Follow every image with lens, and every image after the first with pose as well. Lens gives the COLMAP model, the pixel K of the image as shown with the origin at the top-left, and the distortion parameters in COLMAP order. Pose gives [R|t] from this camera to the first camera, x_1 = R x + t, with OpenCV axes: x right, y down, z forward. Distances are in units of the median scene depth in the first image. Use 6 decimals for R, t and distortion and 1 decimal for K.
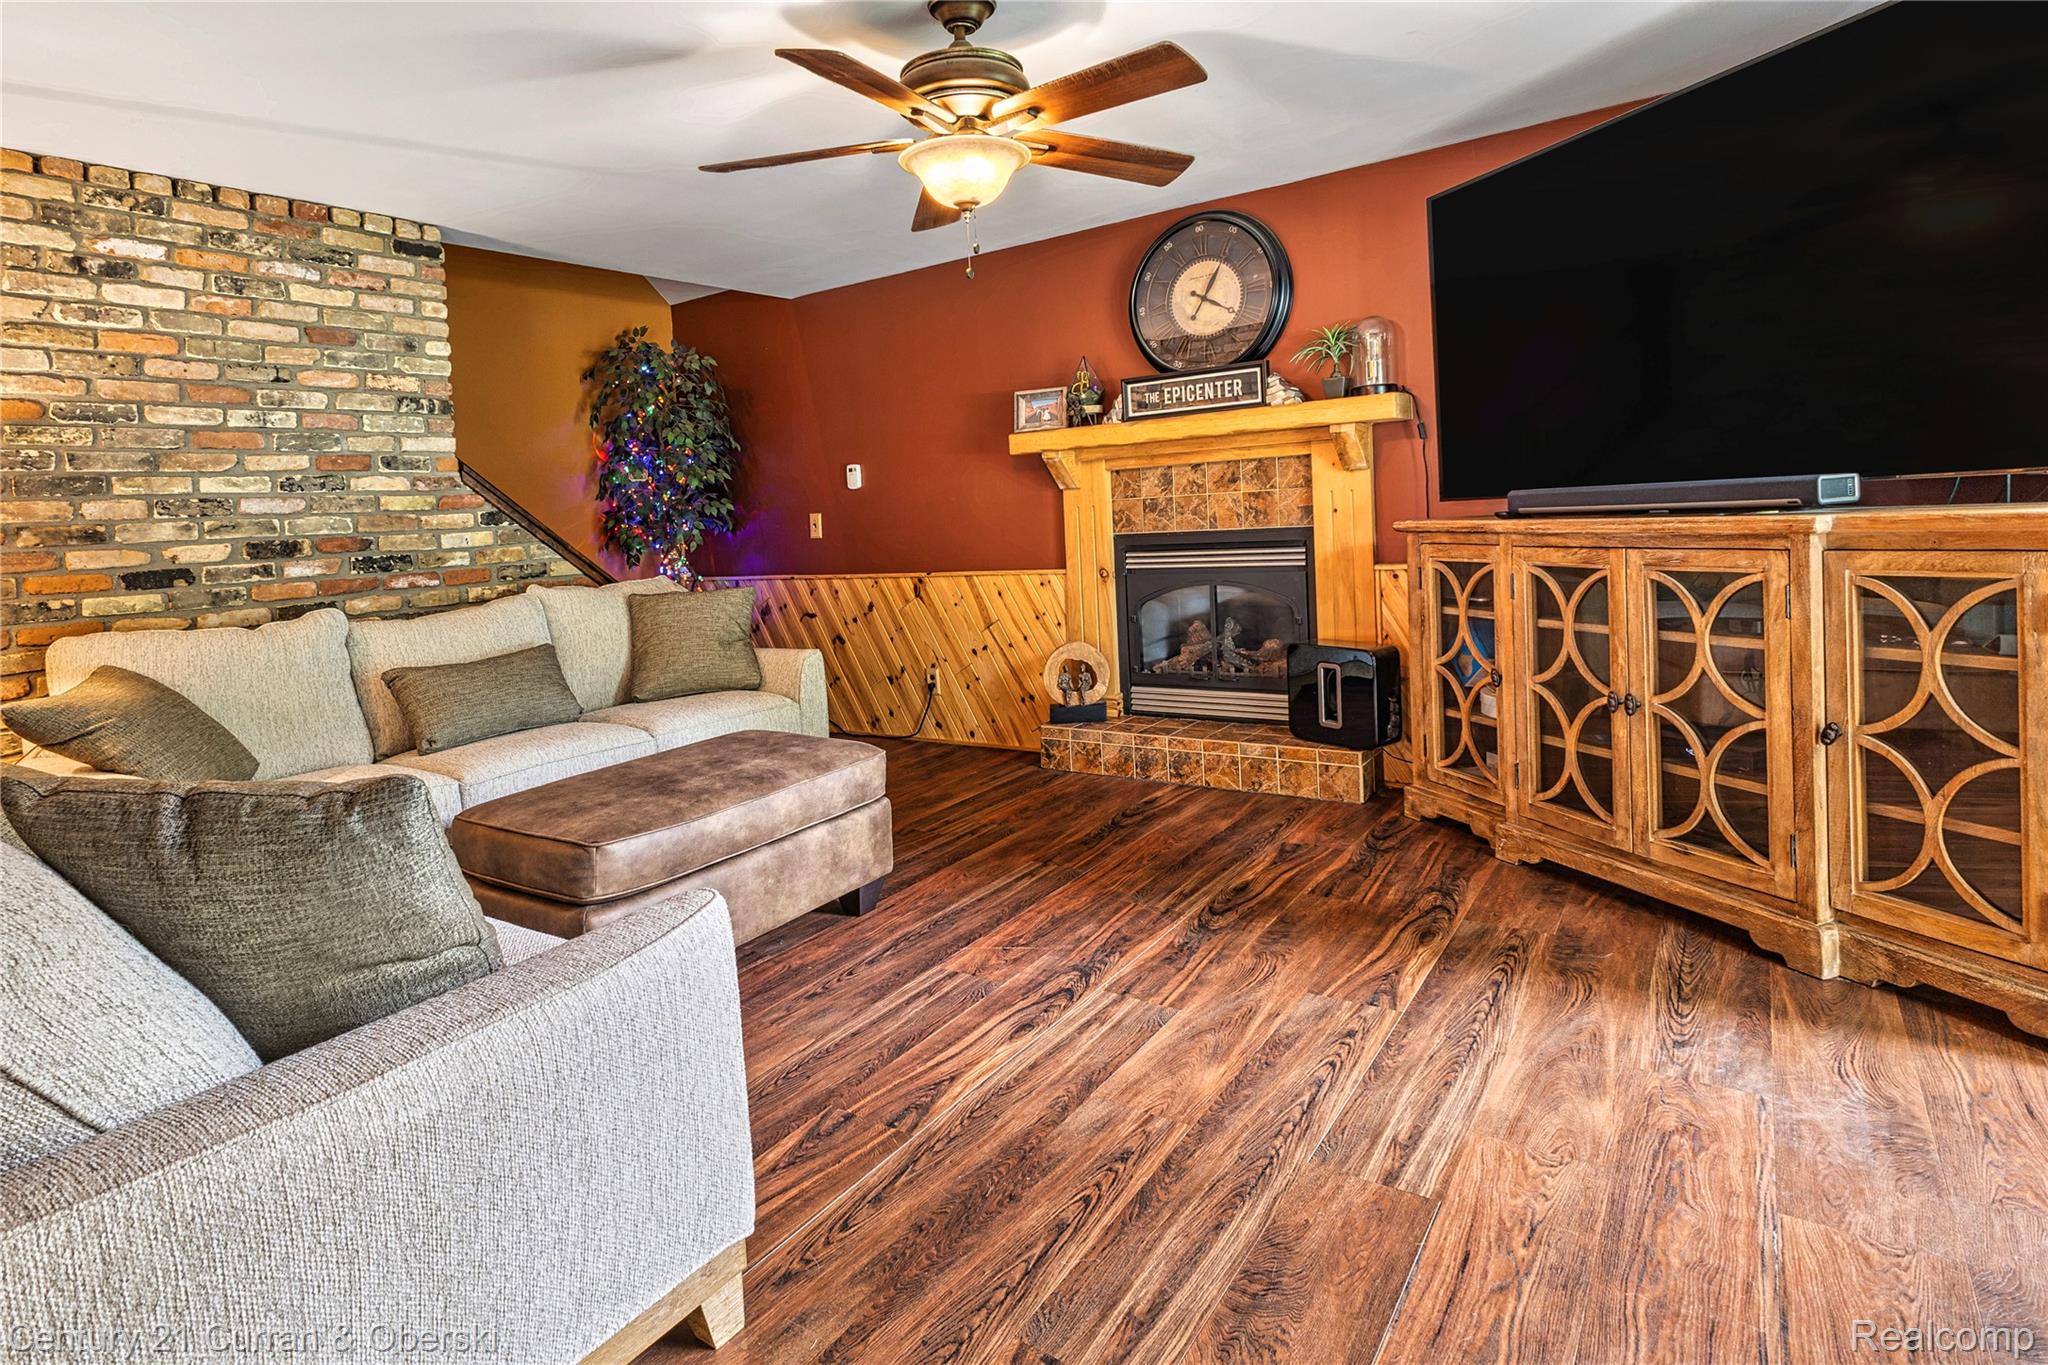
lens RADIAL K [[1032.5, 0, 971.6], [0, 1032.5, 511.4], [0, 0, 1]] dist [0.001358, 0.002484]
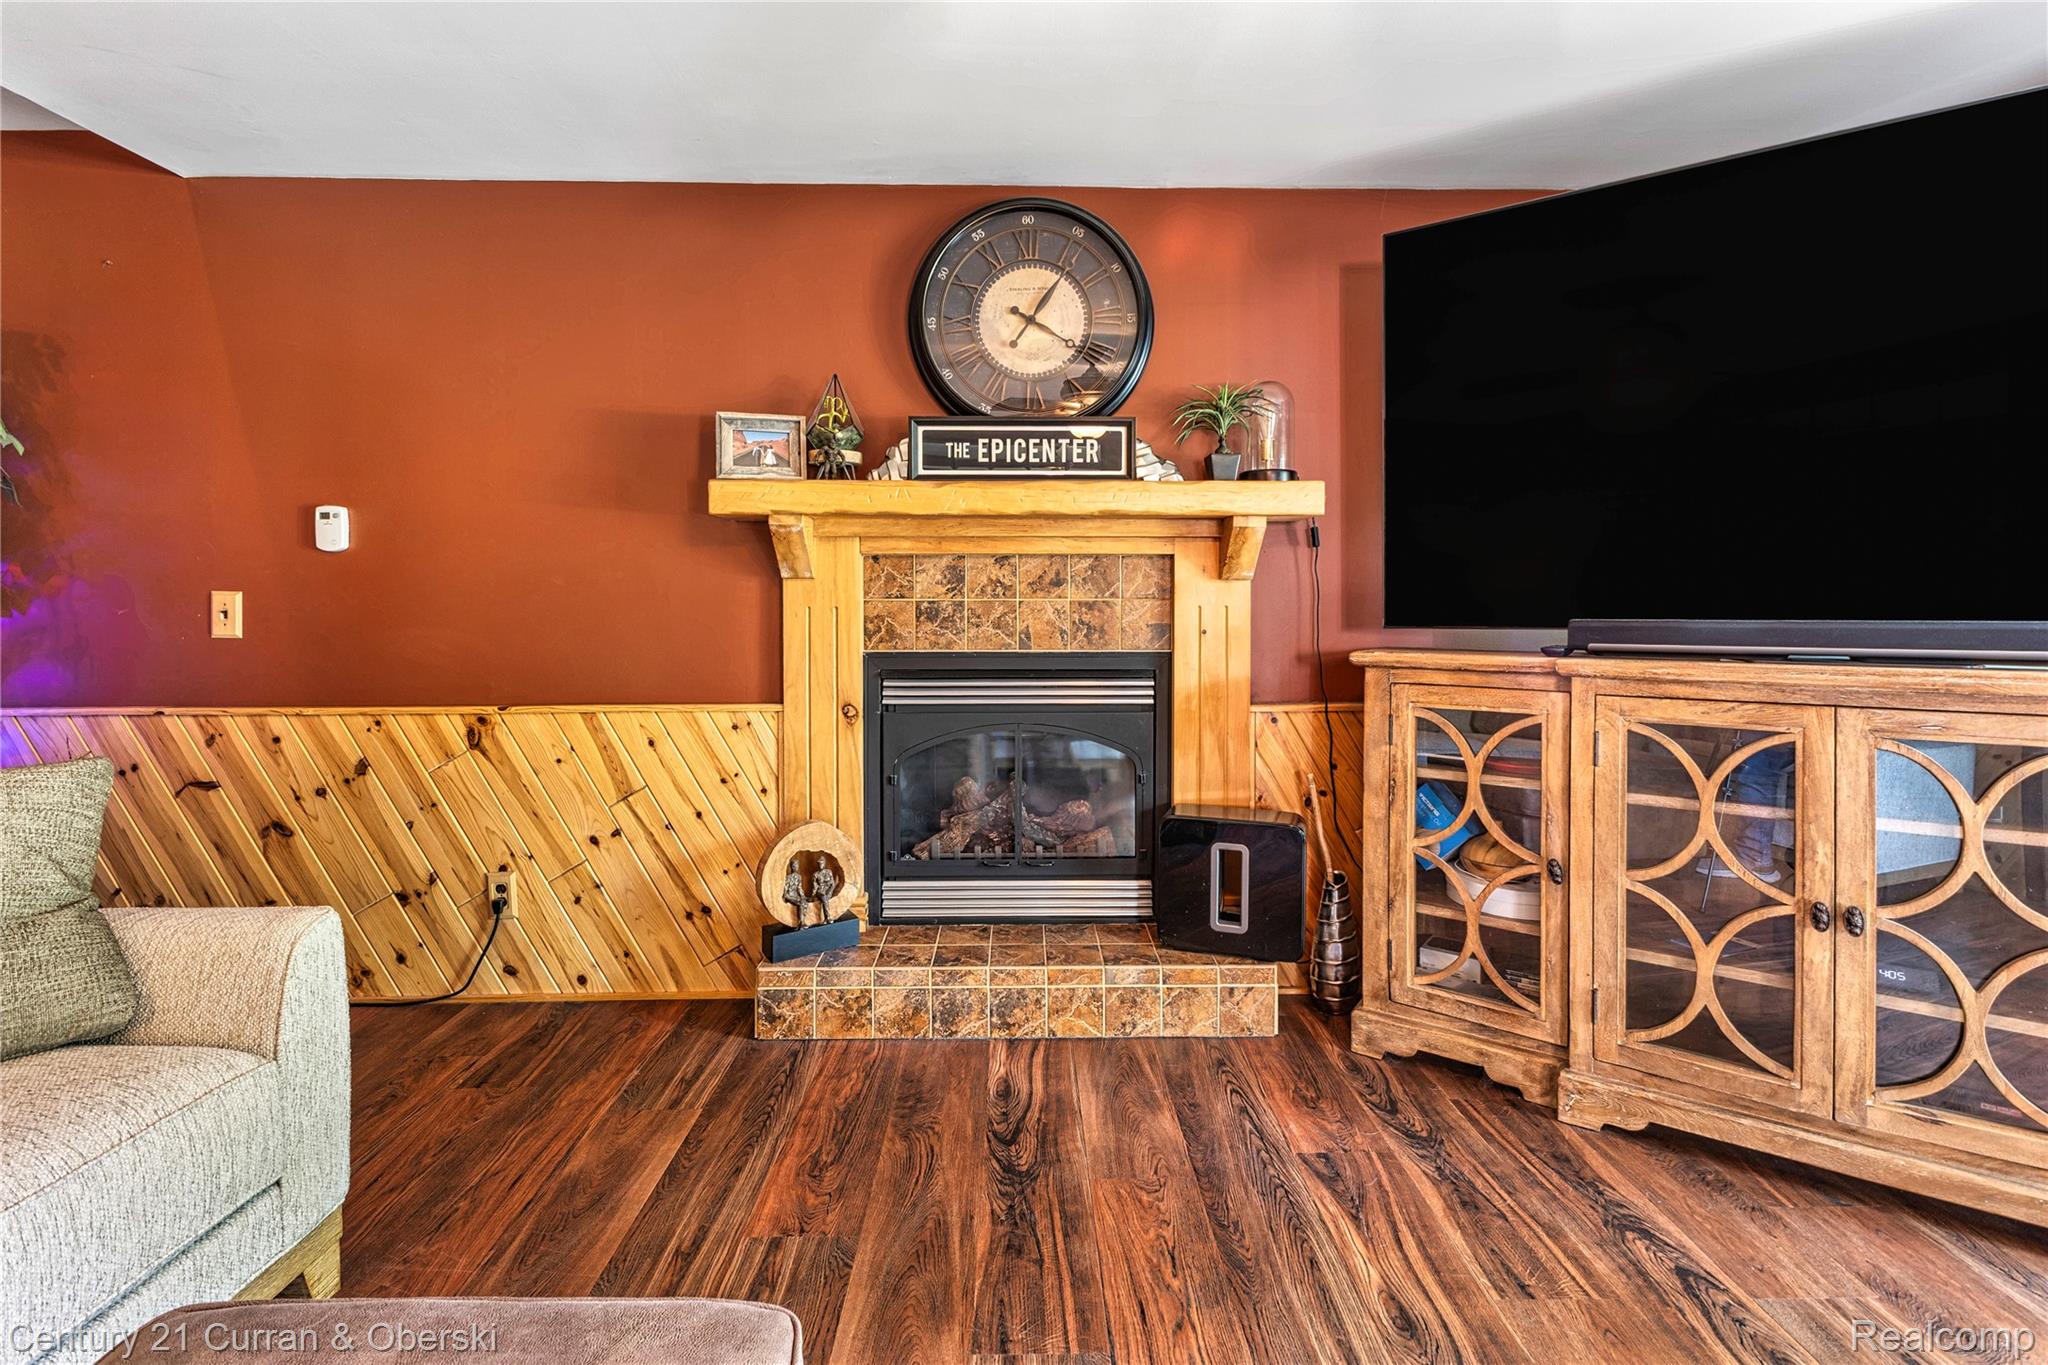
lens RADIAL K [[914.7, 0, 1017.7], [0, 914.7, 623.5], [0, 0, 1]] dist [0.008213, -0.001221]
pose [[0.800240, 0.045477, 0.597953, -0.165780], [-0.047178, 0.998804, -0.012826, 0.008515], [-0.597821, -0.017947, 0.801429, 0.581783]]
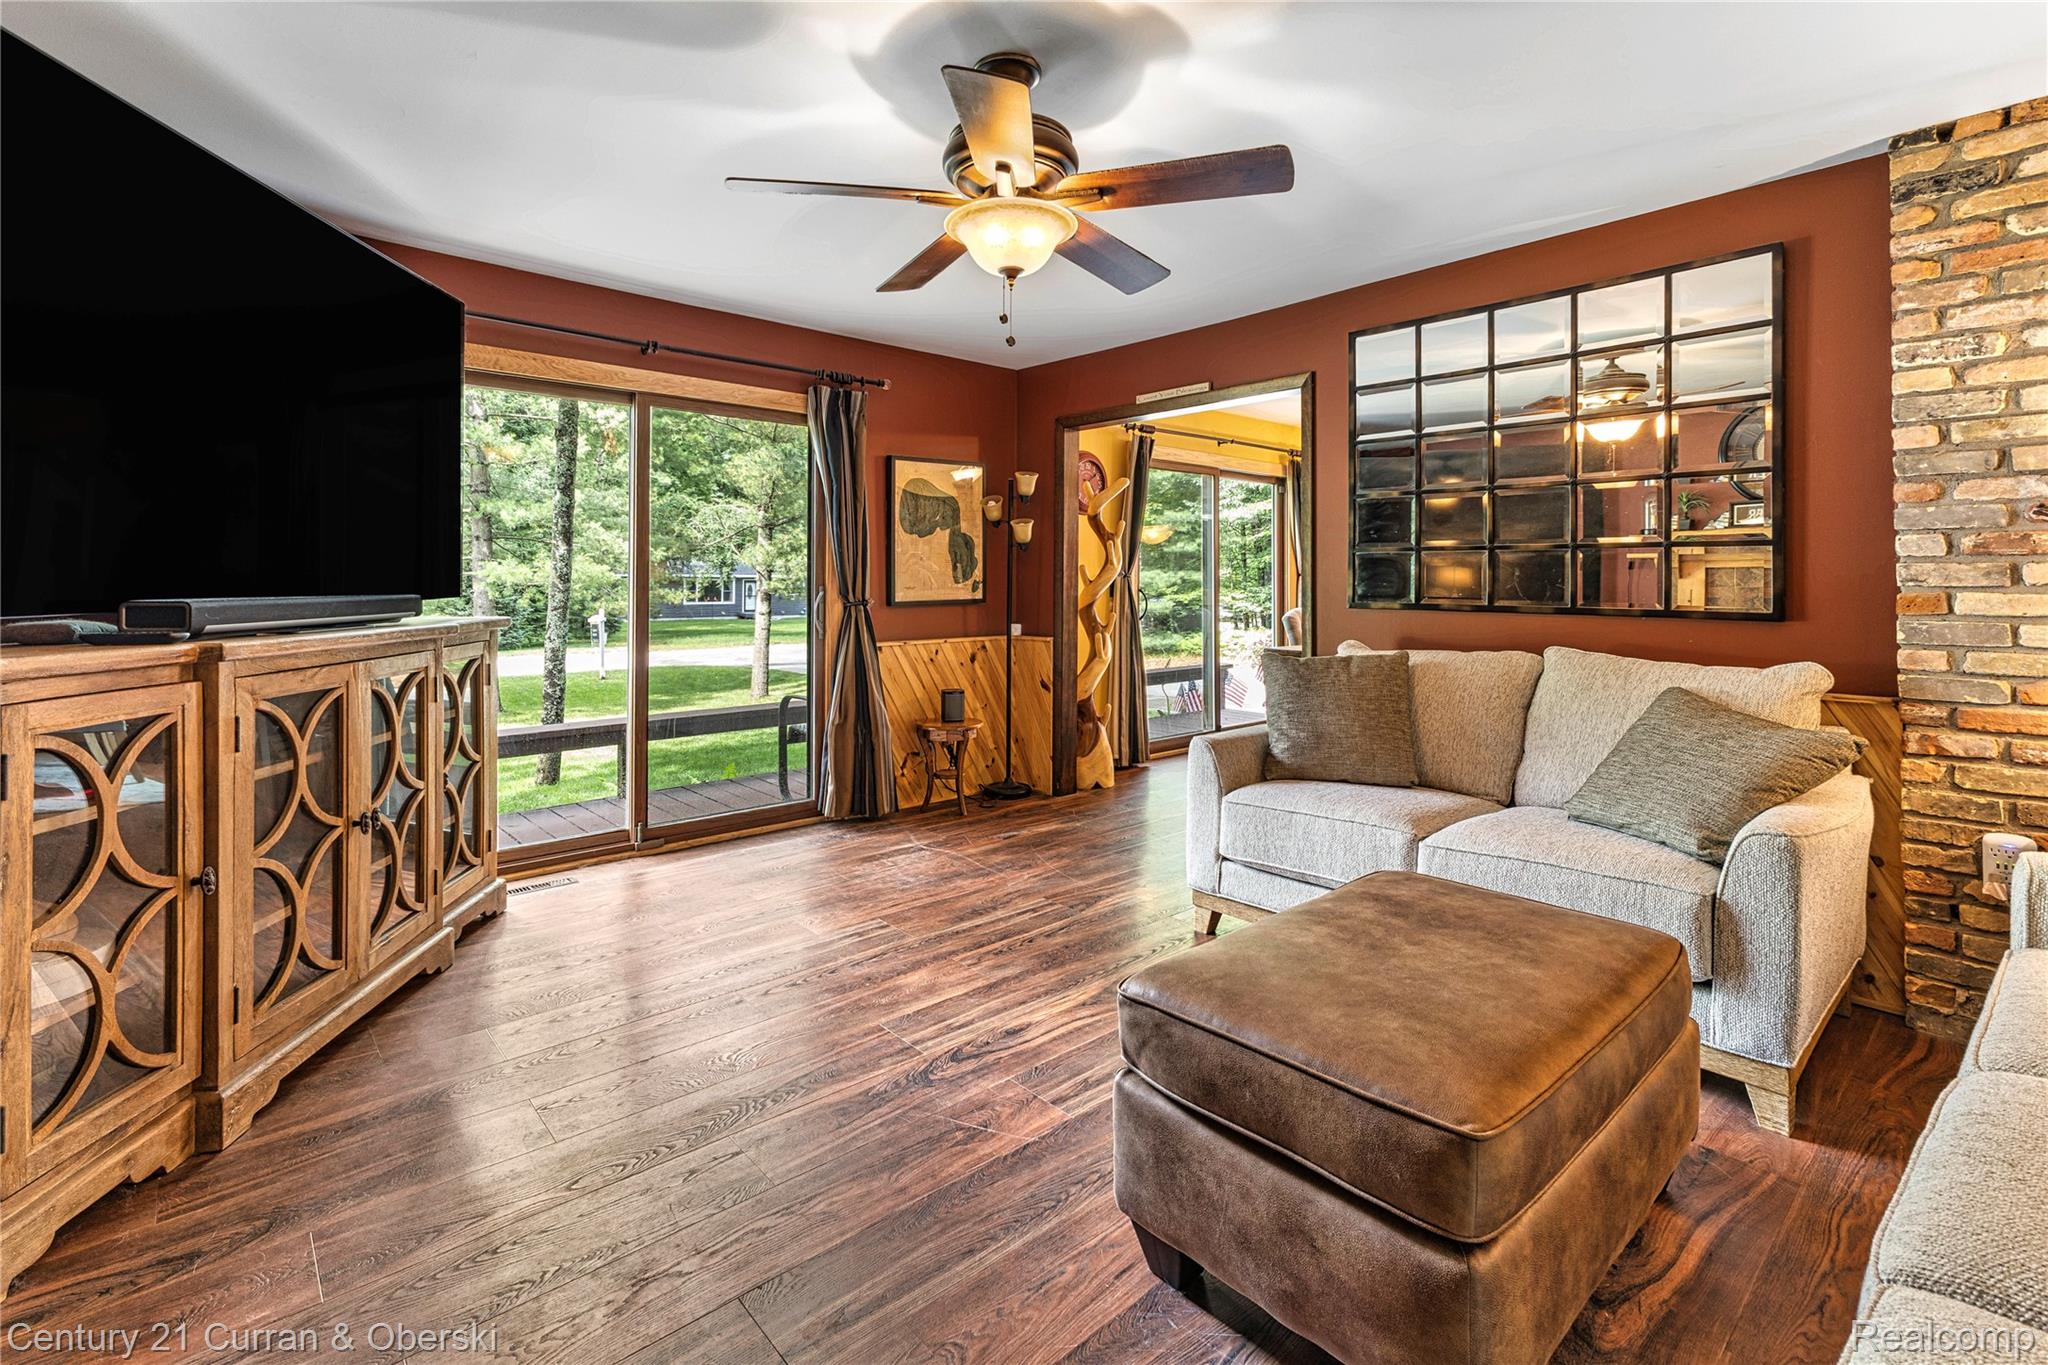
lens RADIAL K [[914.7, 0, 1042.7], [0, 914.7, 565.9], [0, 0, 1]] dist [0.008213, -0.001221]
pose [[-0.981059, 0.064236, 0.182748, -0.122449], [0.059569, 0.997745, -0.030916, 0.006161], [-0.184322, -0.019444, -0.982674, 1.216466]]
